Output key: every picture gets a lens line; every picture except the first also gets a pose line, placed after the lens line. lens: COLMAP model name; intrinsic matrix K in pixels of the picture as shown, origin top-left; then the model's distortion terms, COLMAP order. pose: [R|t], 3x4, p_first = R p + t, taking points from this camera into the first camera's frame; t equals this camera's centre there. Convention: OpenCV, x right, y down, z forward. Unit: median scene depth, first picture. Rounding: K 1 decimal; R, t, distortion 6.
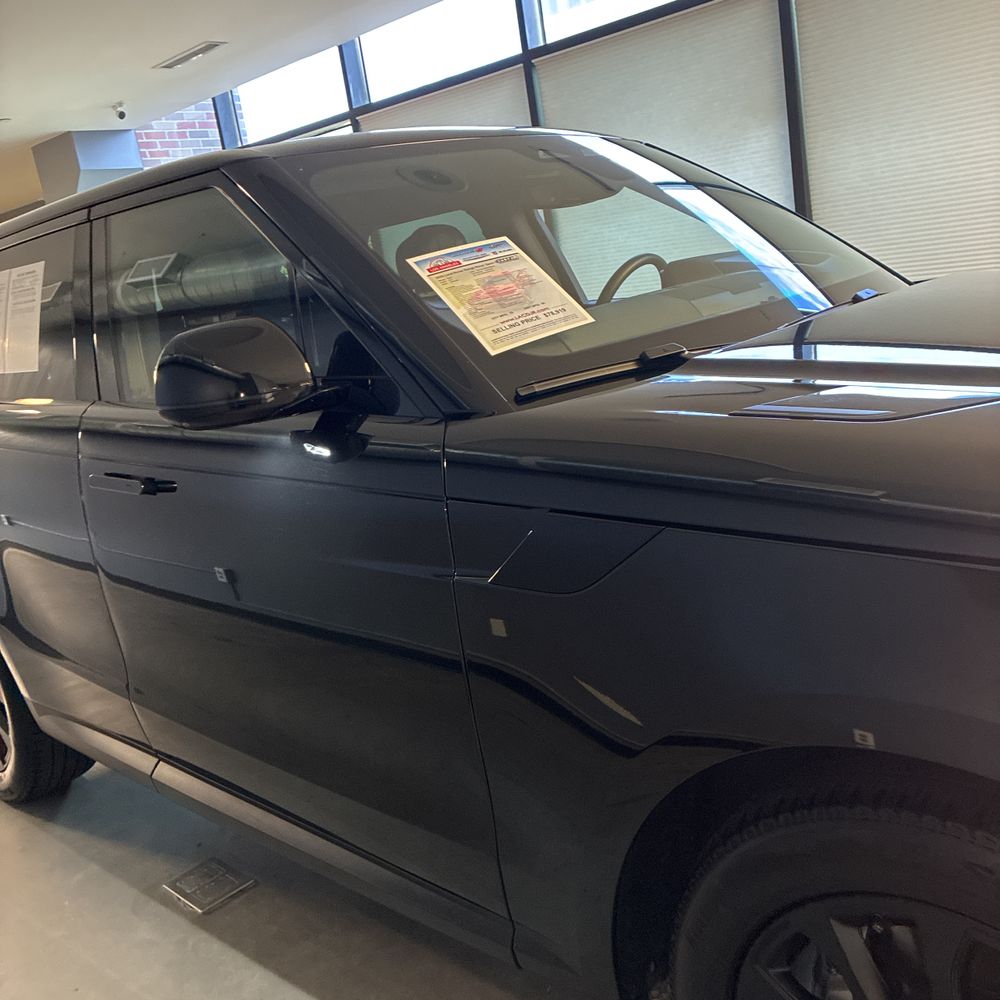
lens RADIAL K [[1005.4, 0, 491.1], [0, 1005.4, 497.7], [0, 0, 1]] dist [0.058377, -0.047652]
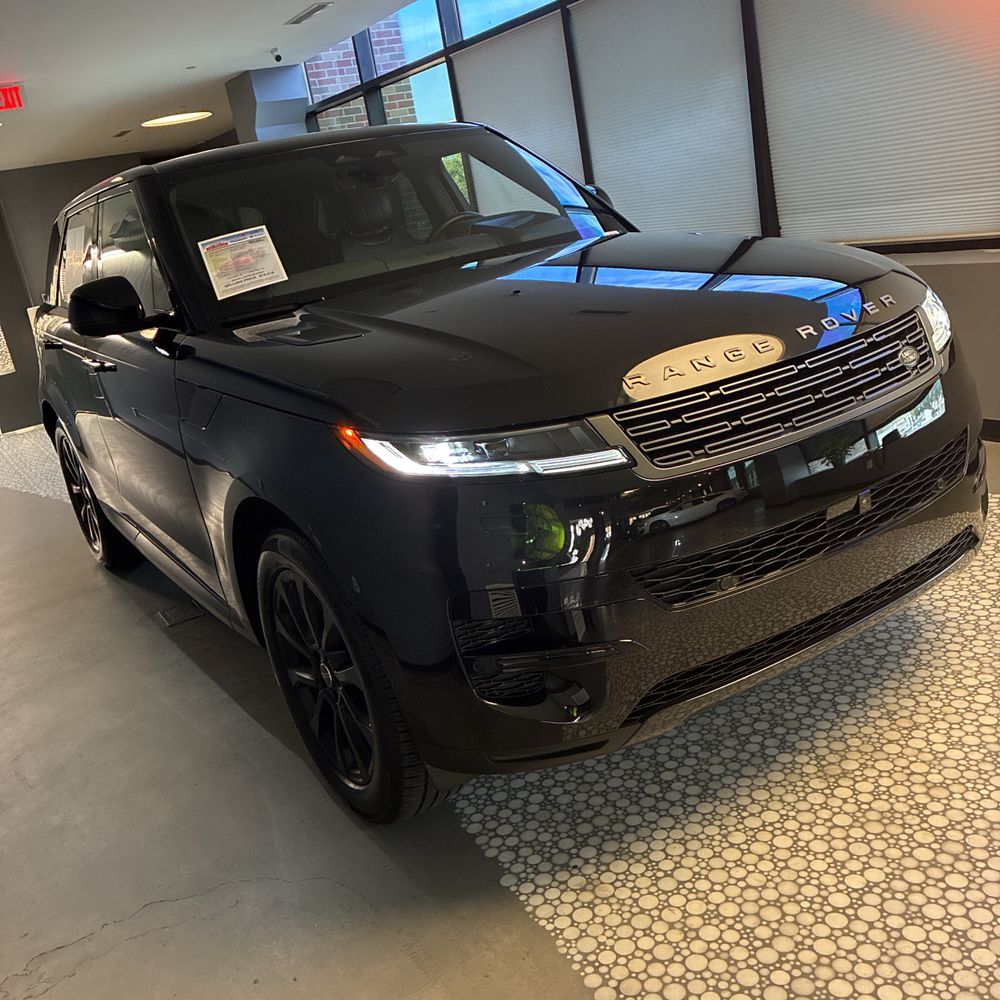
lens RADIAL K [[1005.4, 0, 491.1], [0, 1005.4, 497.7], [0, 0, 1]] dist [0.058377, -0.047652]
pose [[0.968336, 0.053790, -0.243788, 0.747053], [-0.027235, 0.993445, 0.111016, -0.001533], [0.248161, -0.100861, 0.963454, -0.541772]]
